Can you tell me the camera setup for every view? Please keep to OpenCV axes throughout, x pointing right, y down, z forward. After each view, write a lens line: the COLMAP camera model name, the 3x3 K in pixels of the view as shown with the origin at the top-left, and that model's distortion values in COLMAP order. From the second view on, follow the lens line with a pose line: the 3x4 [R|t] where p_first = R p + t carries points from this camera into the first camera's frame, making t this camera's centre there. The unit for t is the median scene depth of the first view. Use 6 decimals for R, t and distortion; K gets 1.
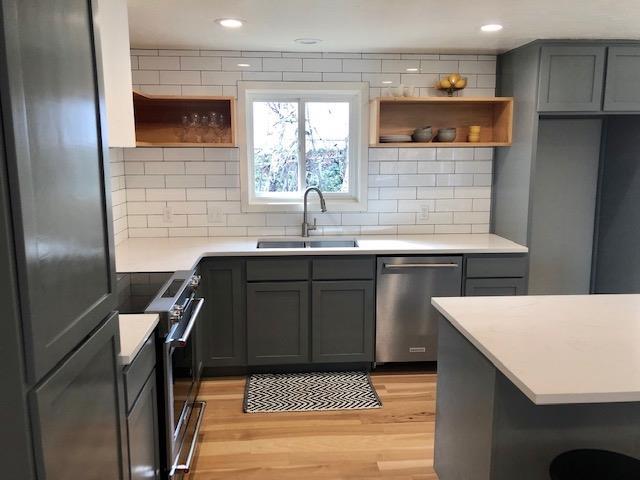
lens RADIAL K [[524.5, 0, 320.0], [0, 524.5, 240.0], [0, 0, 1]] dist [0.025668, -0.017074]
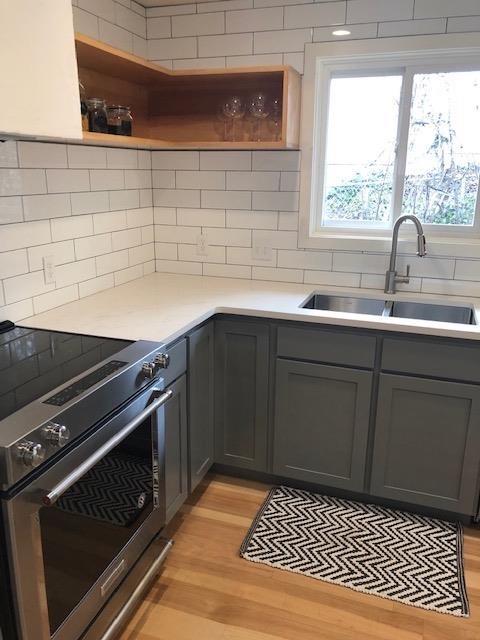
lens RADIAL K [[524.5, 0, 241.6], [0, 524.5, 318.1], [0, 0, 1]] dist [0.025668, -0.017074]
pose [[0.913961, 0.120759, -0.387418, 0.061867], [-0.078770, 0.989331, 0.122552, -0.041131], [0.398084, -0.081491, 0.913722, 0.341502]]
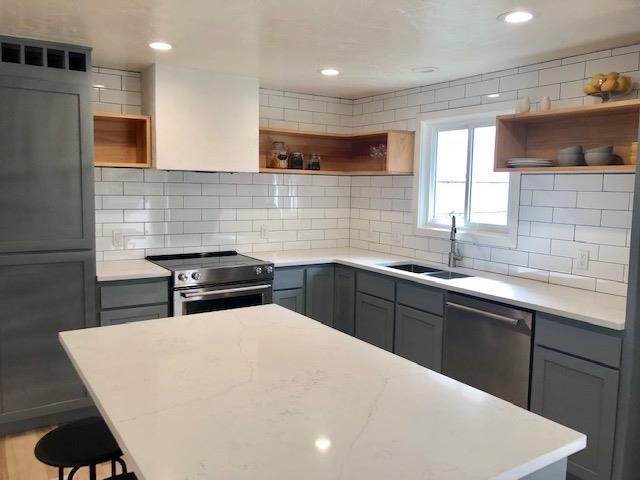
lens RADIAL K [[524.5, 0, 320.0], [0, 524.5, 240.0], [0, 0, 1]] dist [0.025668, -0.017074]
pose [[0.476106, 0.101182, -0.873548, 0.715134], [-0.164720, 0.986038, 0.024435, -0.038543], [0.863823, 0.132257, 0.486125, 0.325767]]
